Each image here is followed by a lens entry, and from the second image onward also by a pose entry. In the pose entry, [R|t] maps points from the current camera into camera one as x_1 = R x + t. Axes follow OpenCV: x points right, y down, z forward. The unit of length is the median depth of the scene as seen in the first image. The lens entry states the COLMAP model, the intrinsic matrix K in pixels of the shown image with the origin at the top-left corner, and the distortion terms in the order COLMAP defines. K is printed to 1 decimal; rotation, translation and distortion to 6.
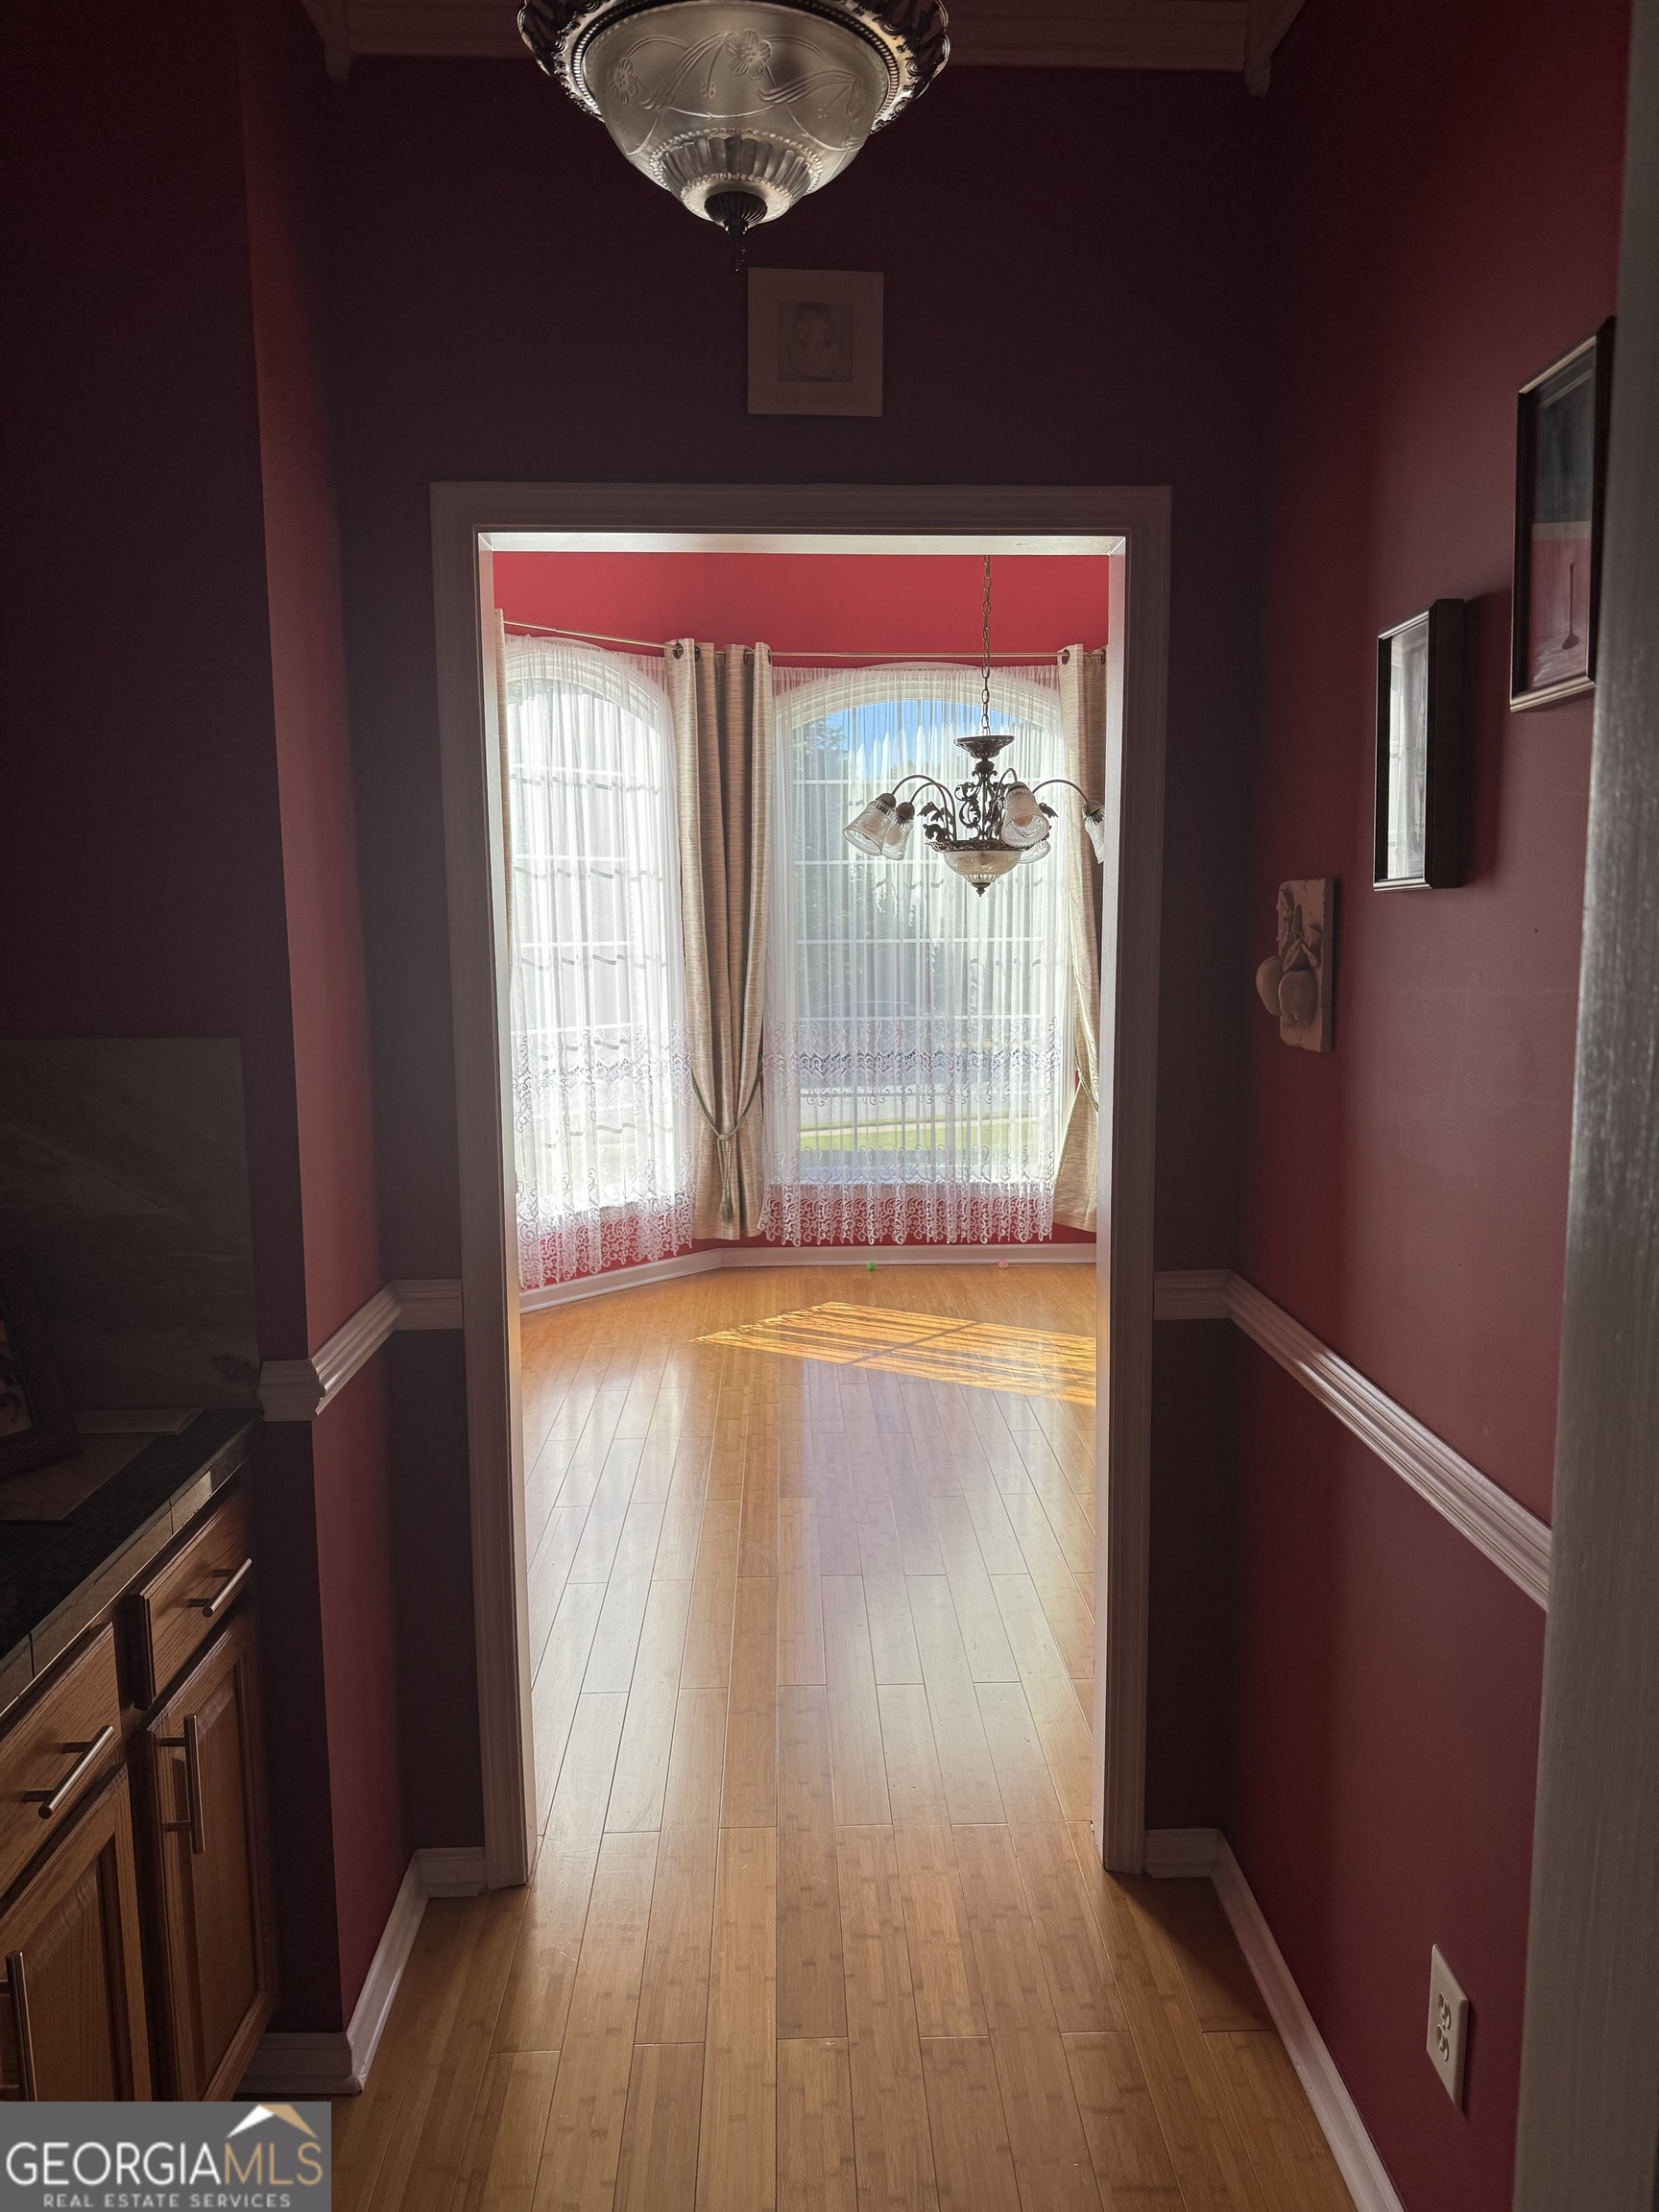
lens RADIAL K [[1604.8, 0, 829.5], [0, 1604.8, 1106.0], [0, 0, 1]] dist [-0.000791, -0.000142]
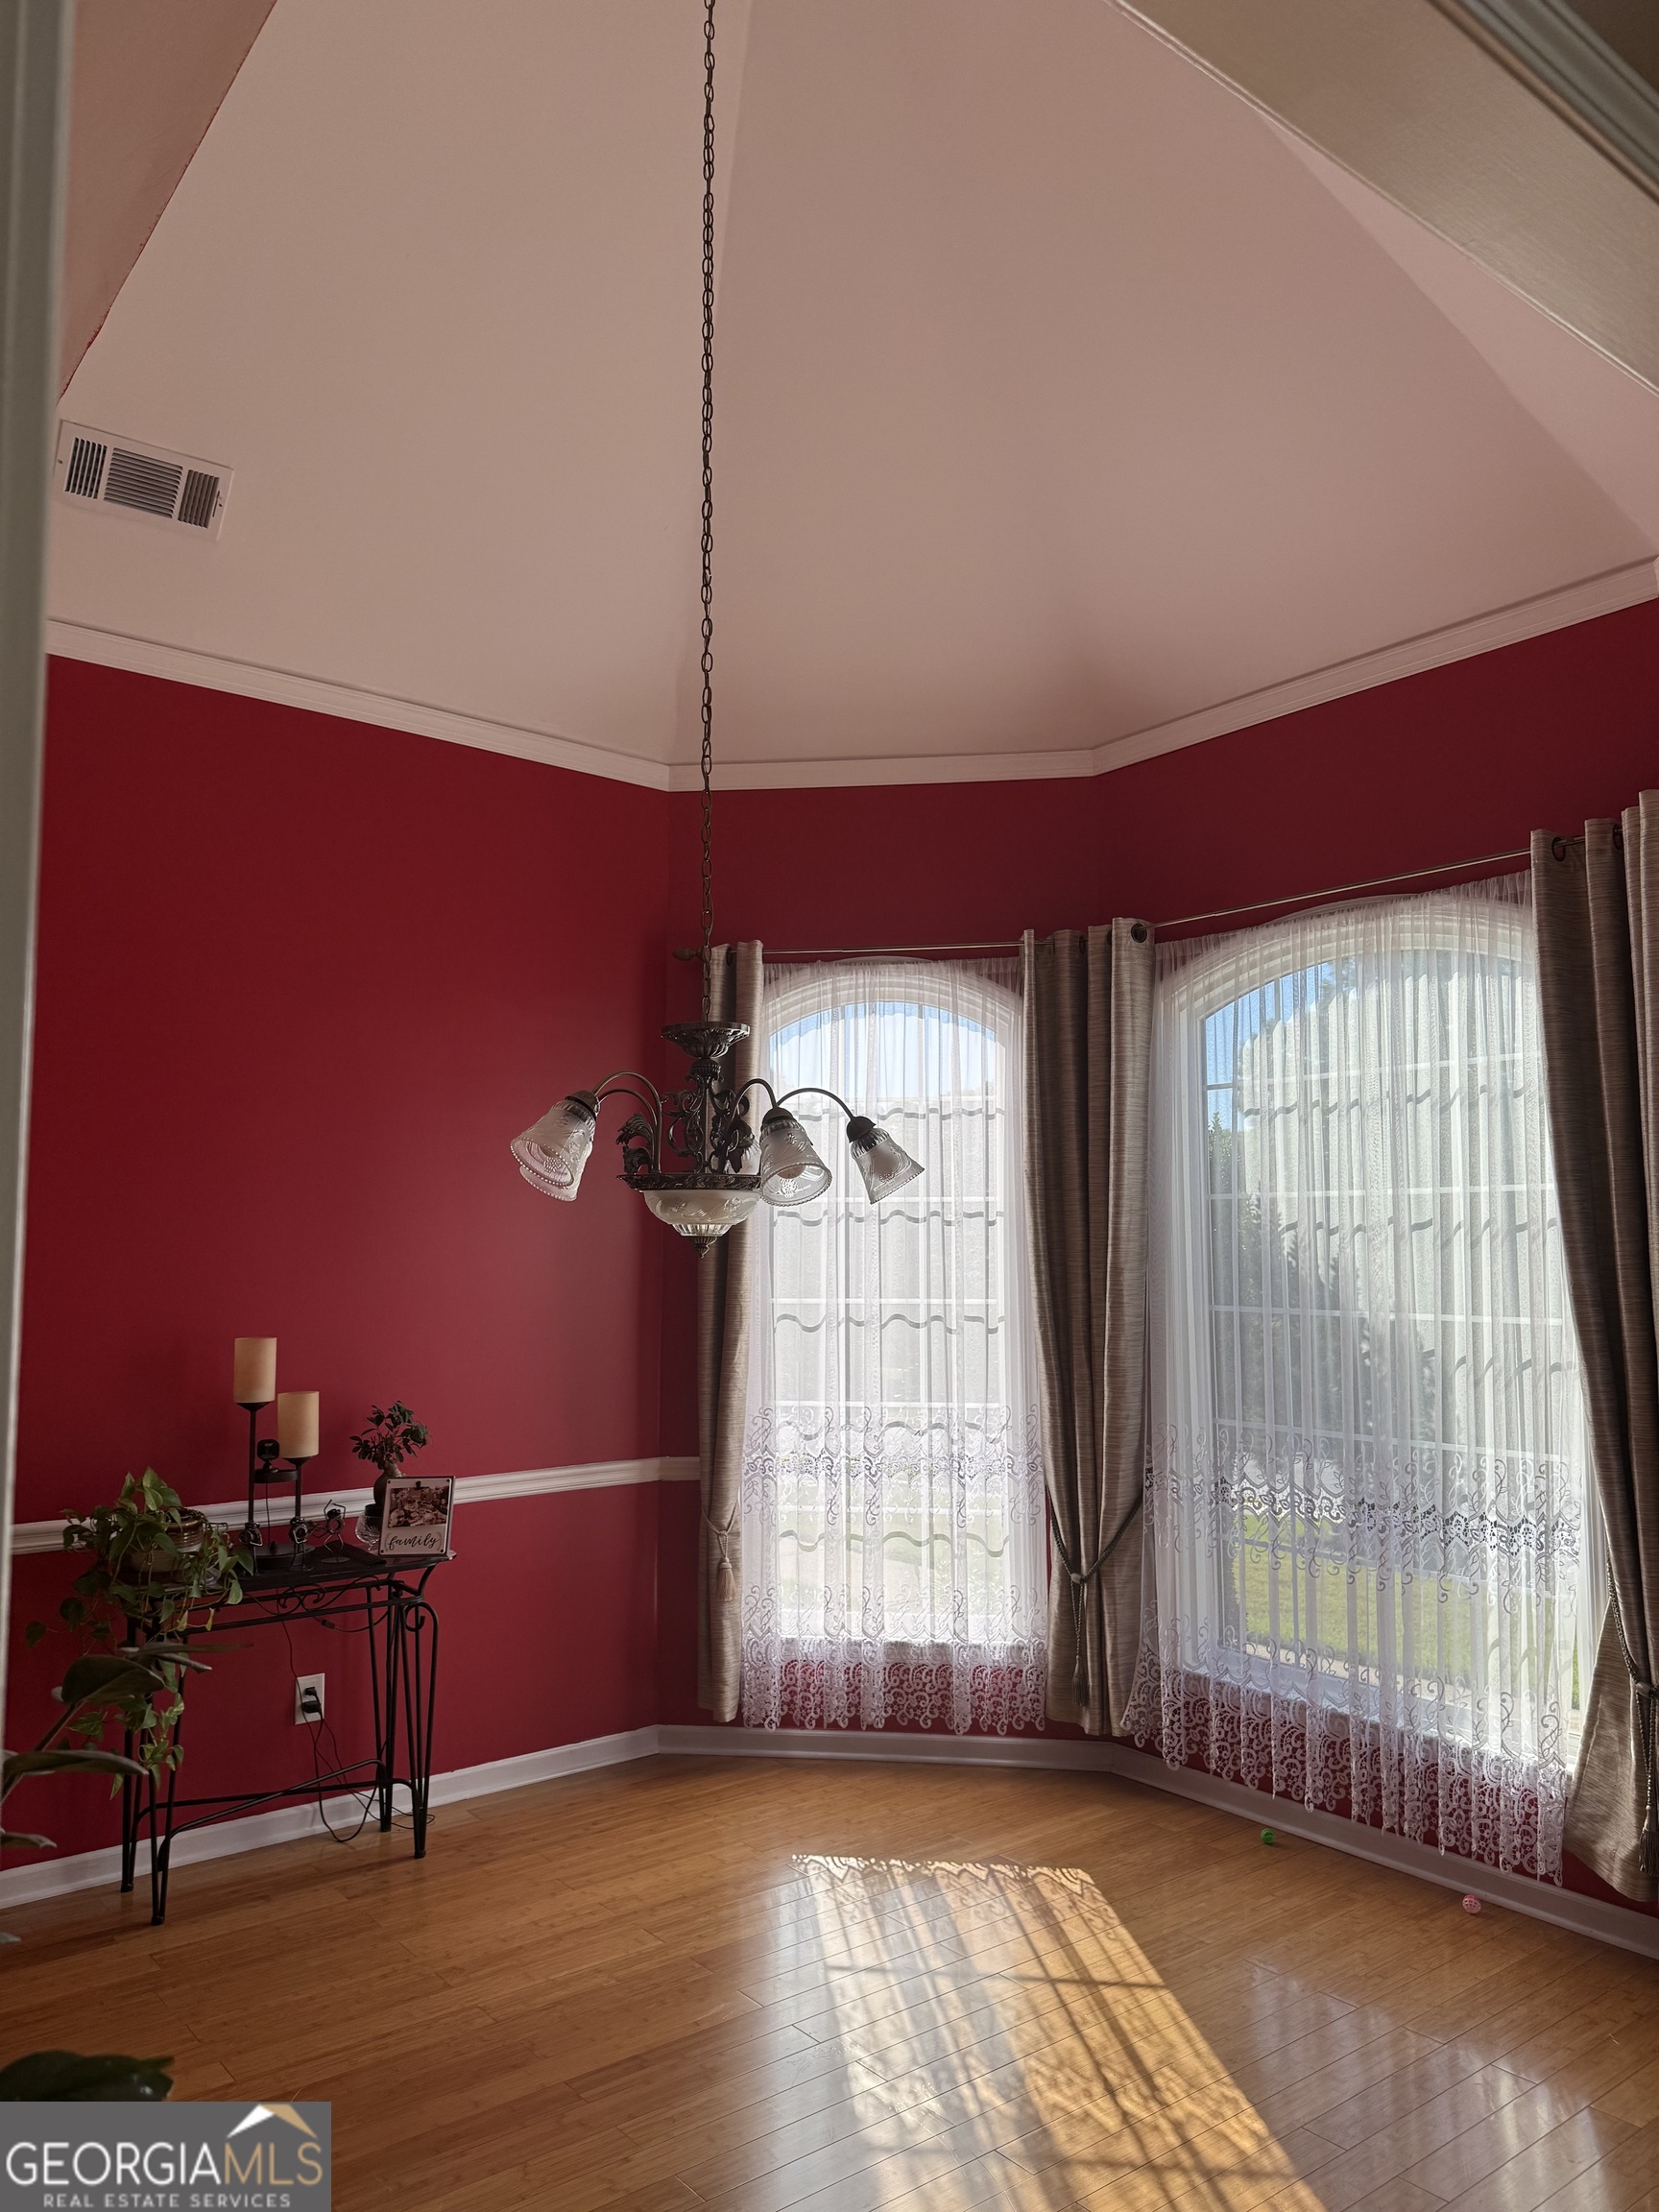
lens RADIAL K [[1518.2, 0, 828.4], [0, 1518.2, 1021.1], [0, 0, 1]] dist [-0.001052, -0.044040]
pose [[0.584441, -0.114944, -0.803254, 0.454382], [-0.107709, 0.970167, -0.217196, -0.064987], [0.804256, 0.213456, 0.554625, 0.485410]]
